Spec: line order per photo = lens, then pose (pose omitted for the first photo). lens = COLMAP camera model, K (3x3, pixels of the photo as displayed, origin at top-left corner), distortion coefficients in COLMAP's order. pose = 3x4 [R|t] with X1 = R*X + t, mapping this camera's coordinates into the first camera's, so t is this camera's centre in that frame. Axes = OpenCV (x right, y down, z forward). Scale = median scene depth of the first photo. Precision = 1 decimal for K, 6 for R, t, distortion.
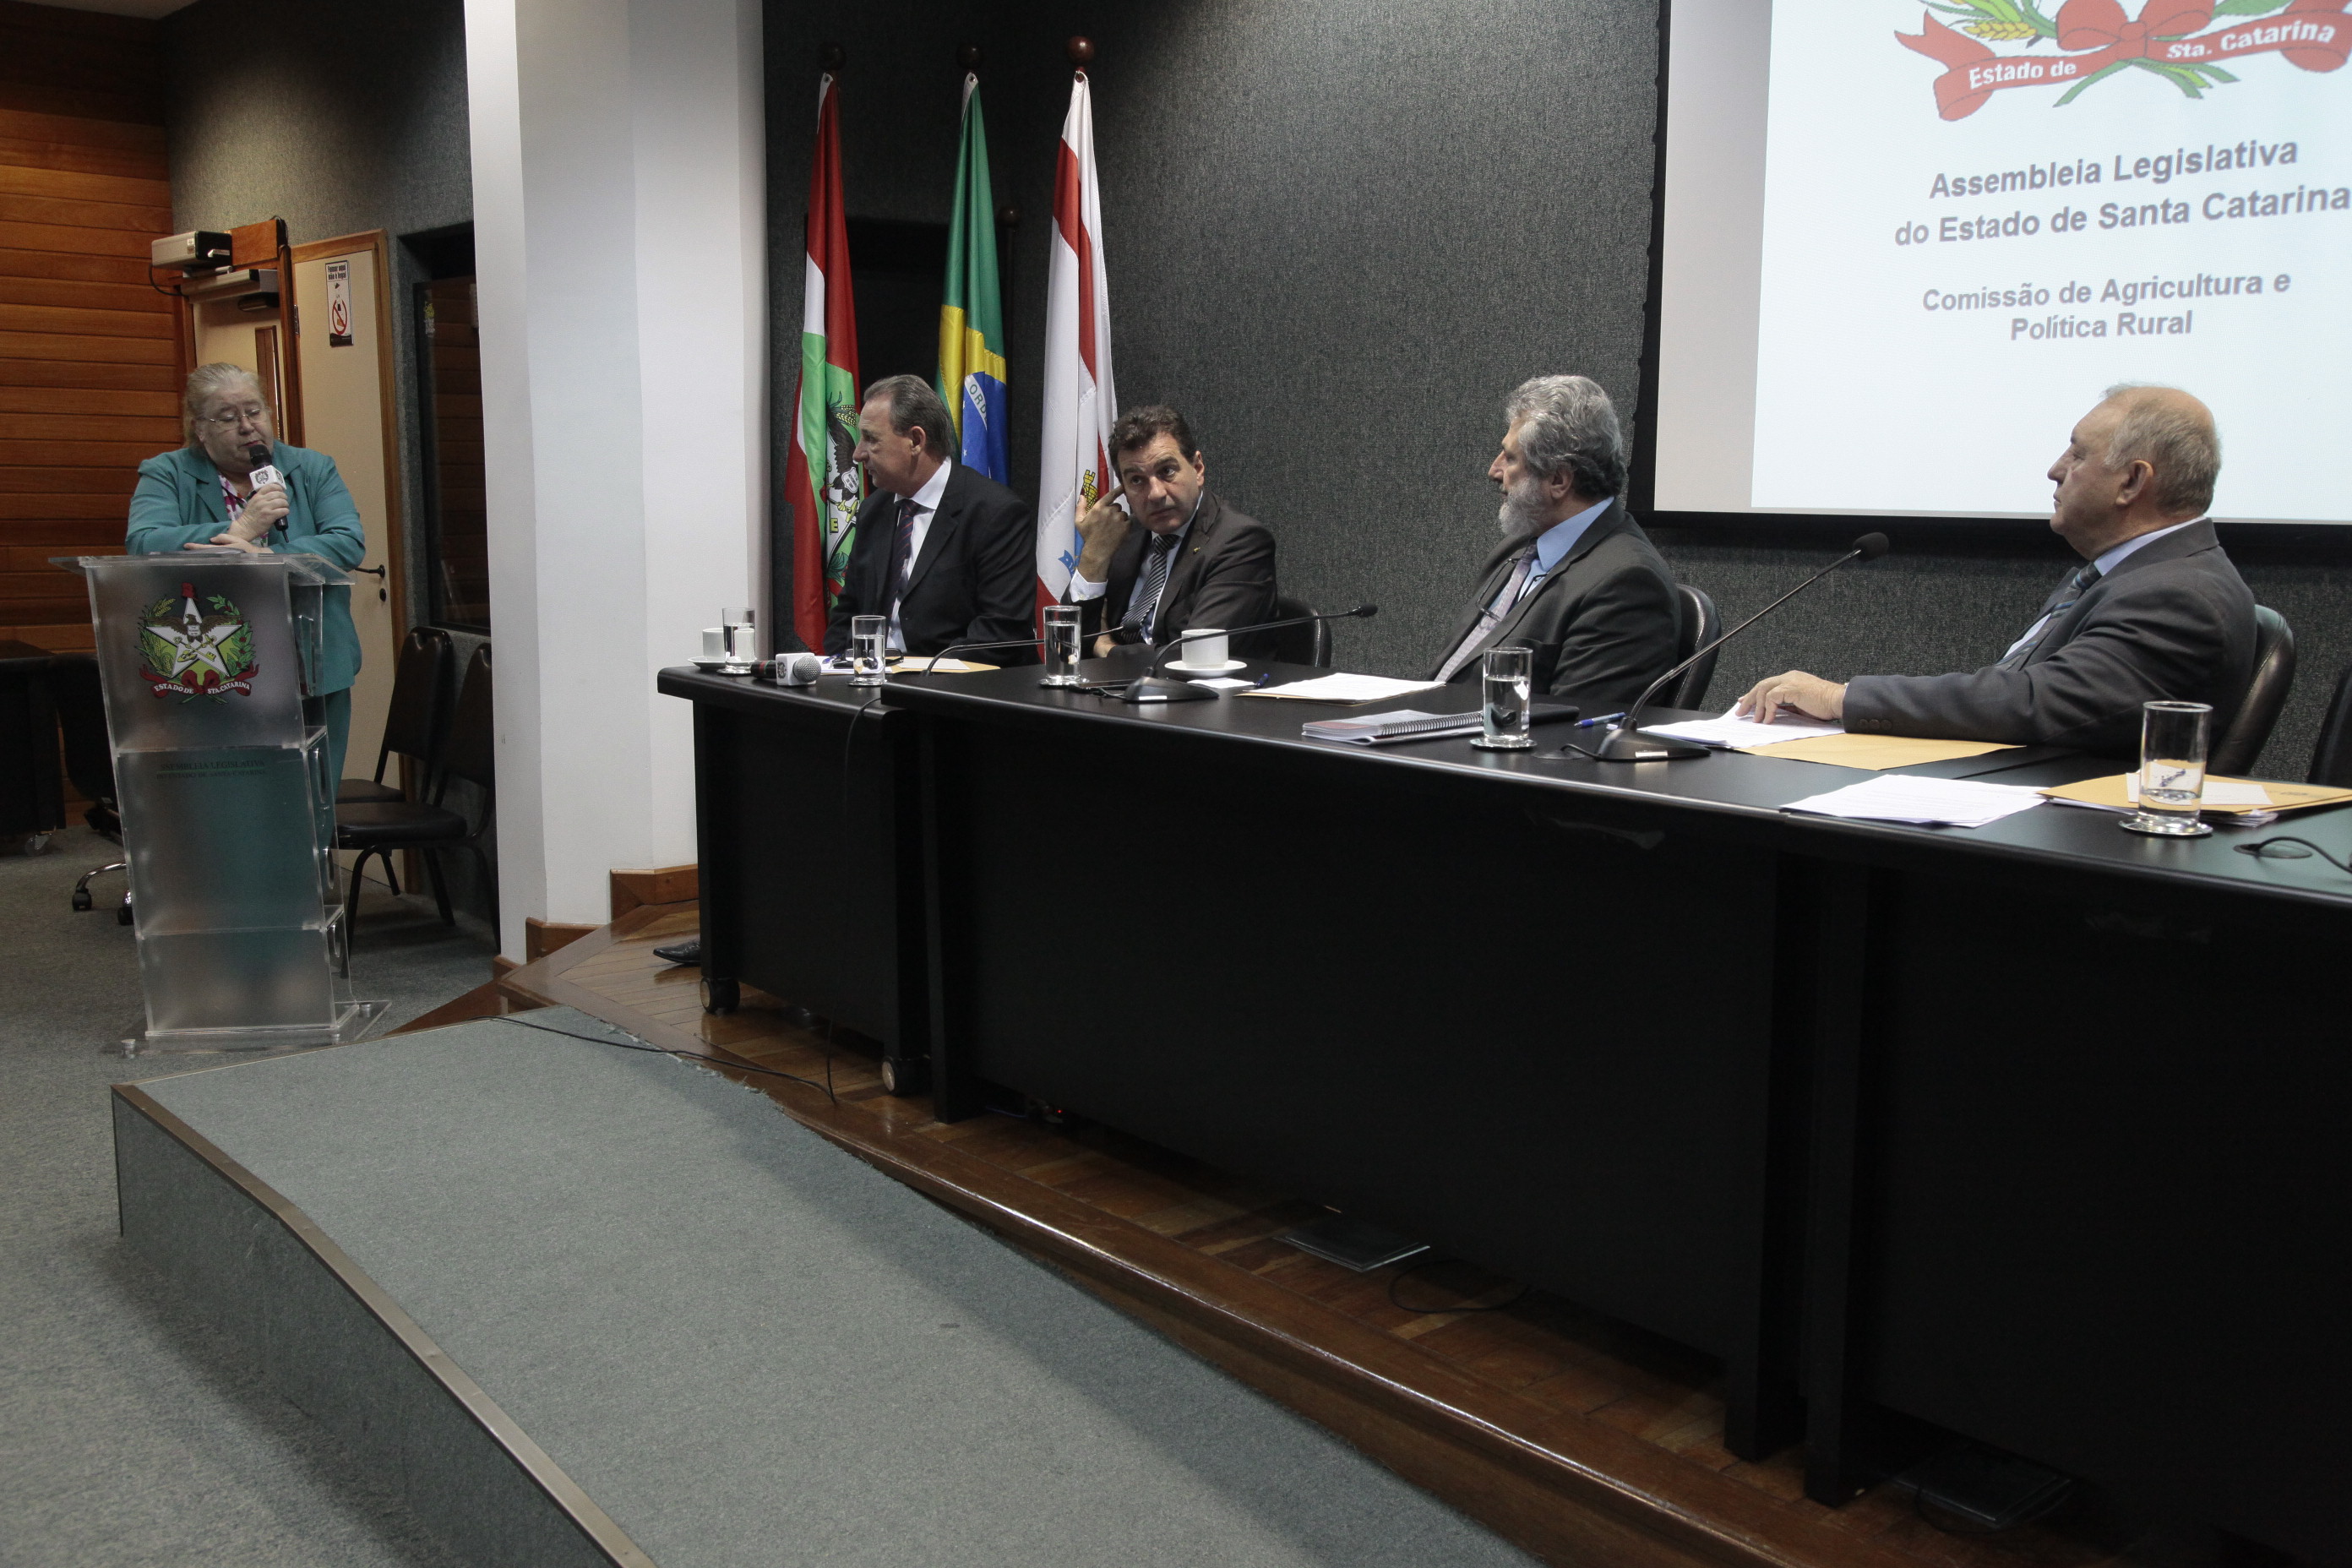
lens RADIAL K [[2128.2, 0, 1163.5], [0, 2128.2, 778.7], [0, 0, 1]] dist [0.014765, 0.000000]
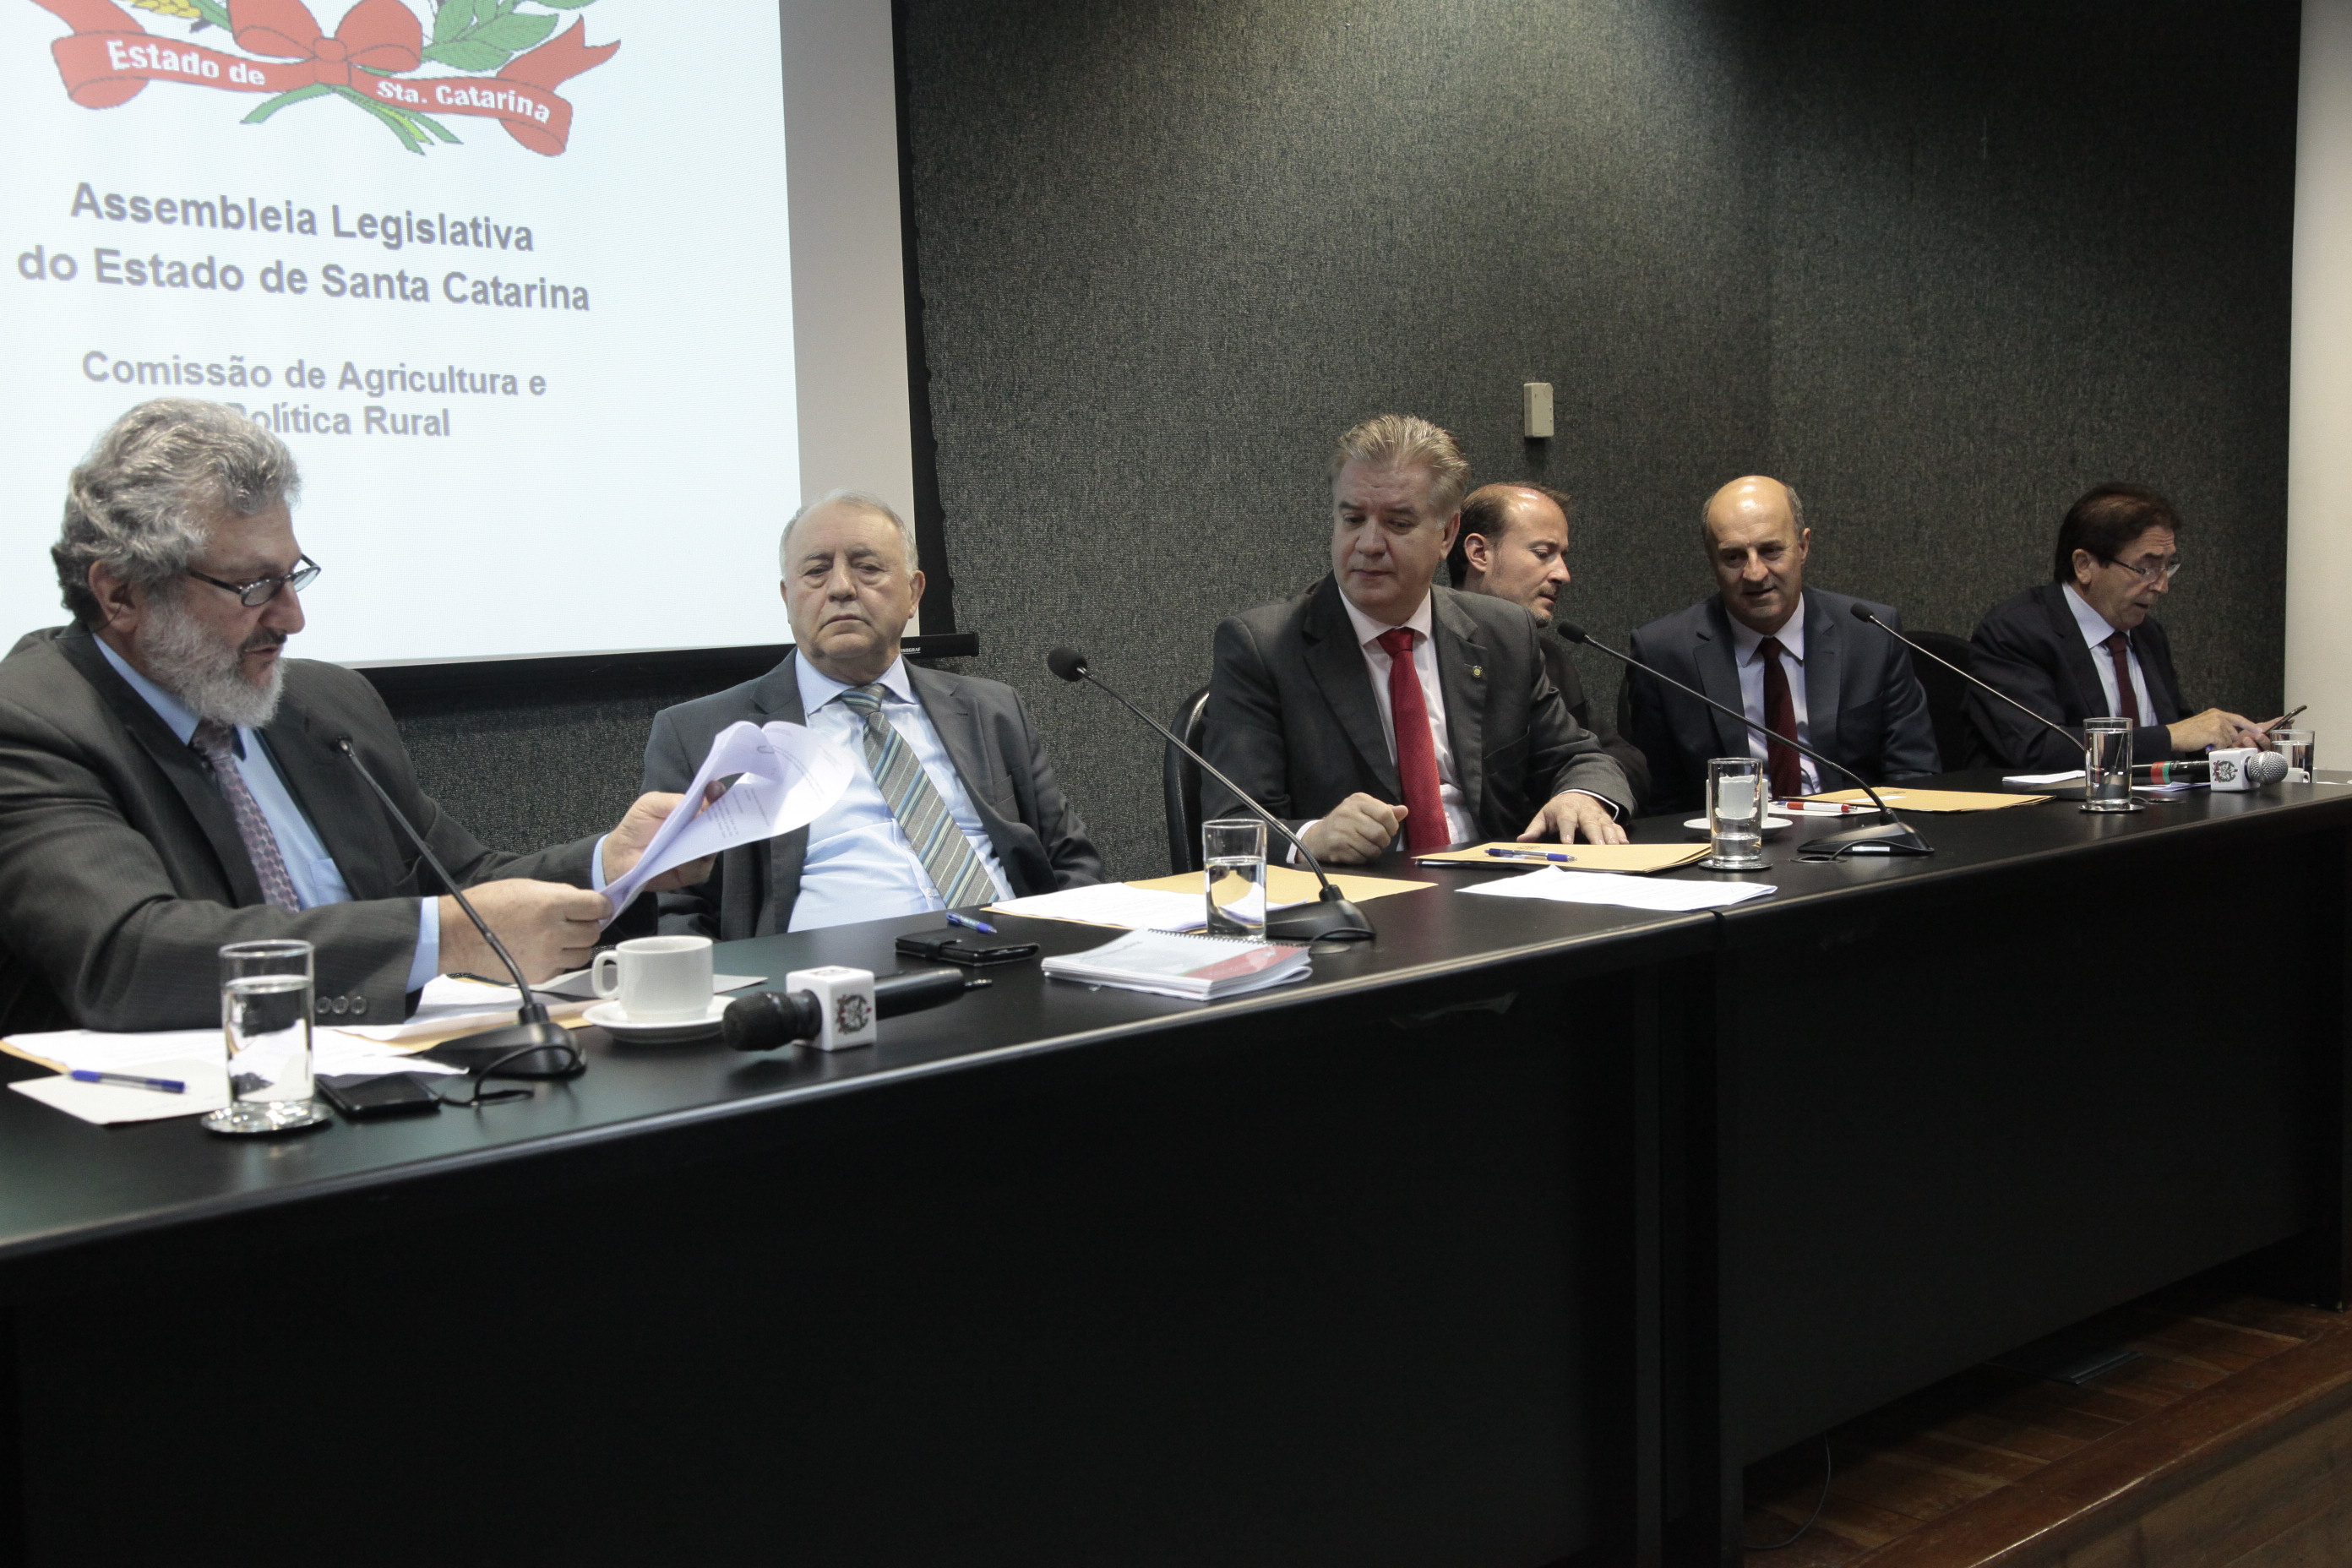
lens RADIAL K [[2622.5, 0, 1155.3], [0, 2622.5, 788.5], [0, 0, 1]] dist [0.075276, 0.000000]
pose [[-0.036863, -0.090675, 0.995198, -0.520006], [0.178658, 0.979233, 0.095838, -0.116255], [-0.983220, 0.181333, -0.019898, 0.726150]]
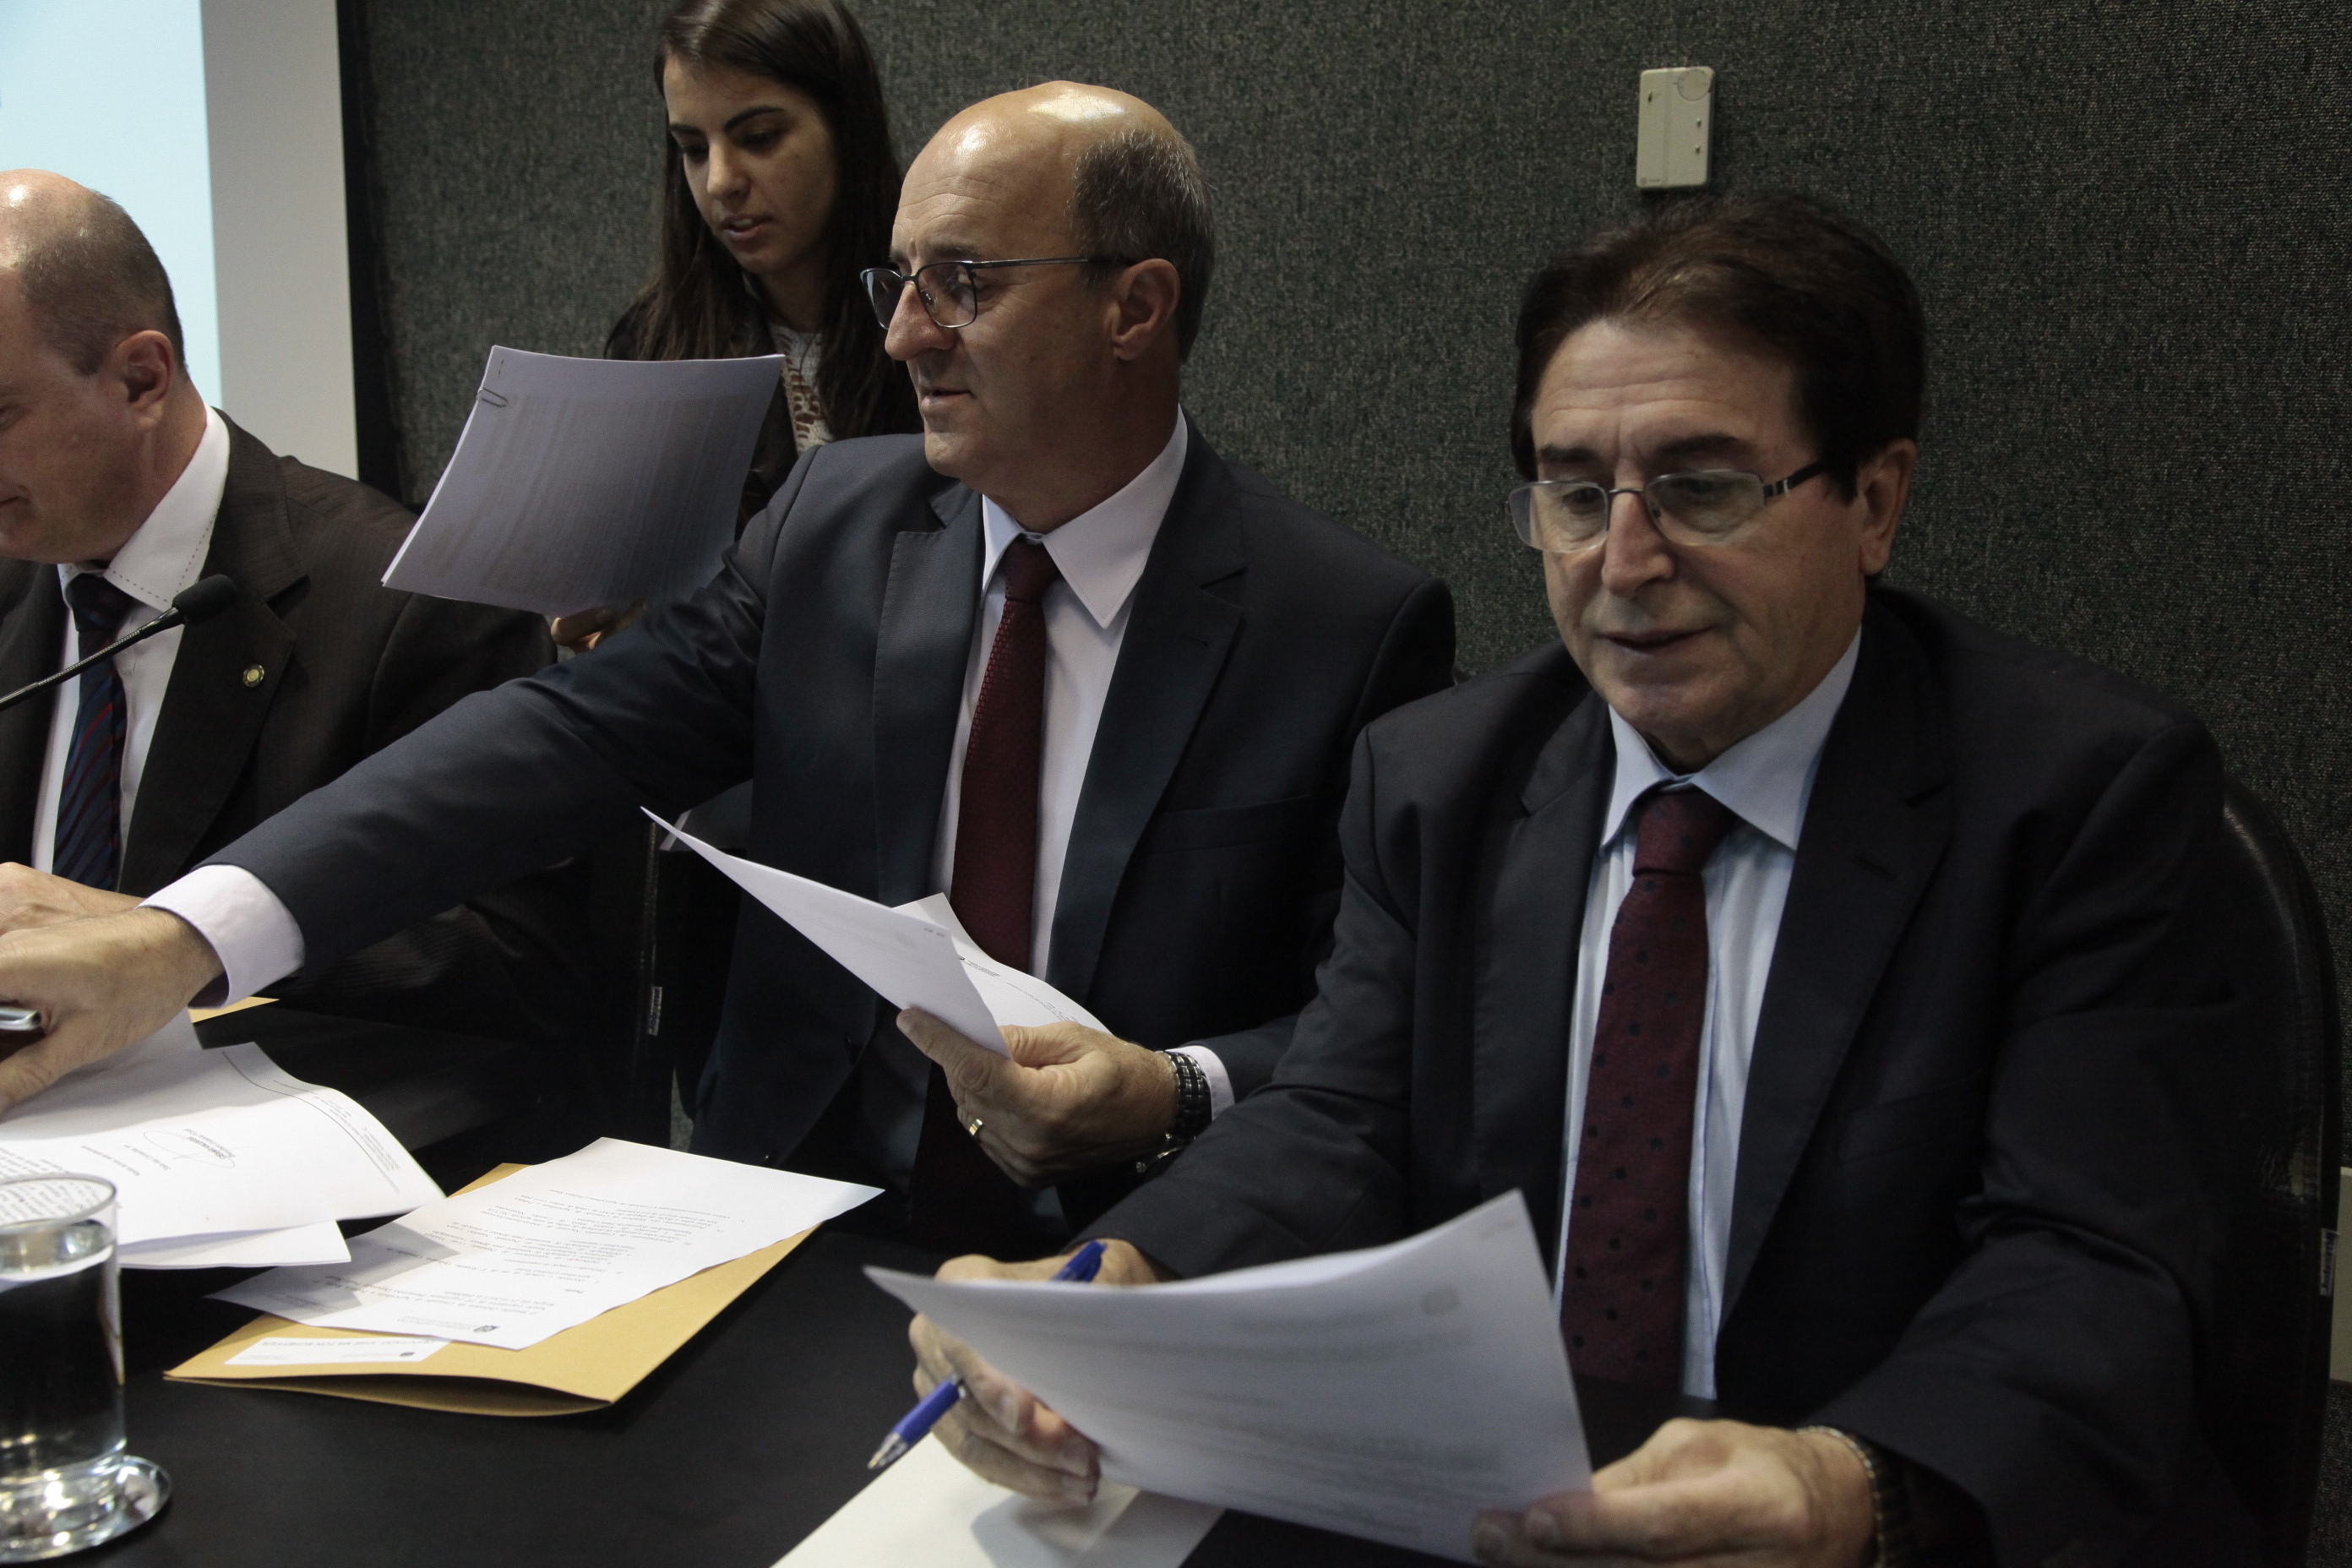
lens RADIAL K [[2128.2, 0, 1198.7], [0, 2128.2, 788.0], [0, 0, 1]] dist [0.014765, 0.000000]
pose [[0.897623, -0.051138, 0.437787, 0.522336], [0.048471, 0.998675, 0.017273, 0.002925], [-0.438090, 0.005715, 0.898913, 0.051954]]
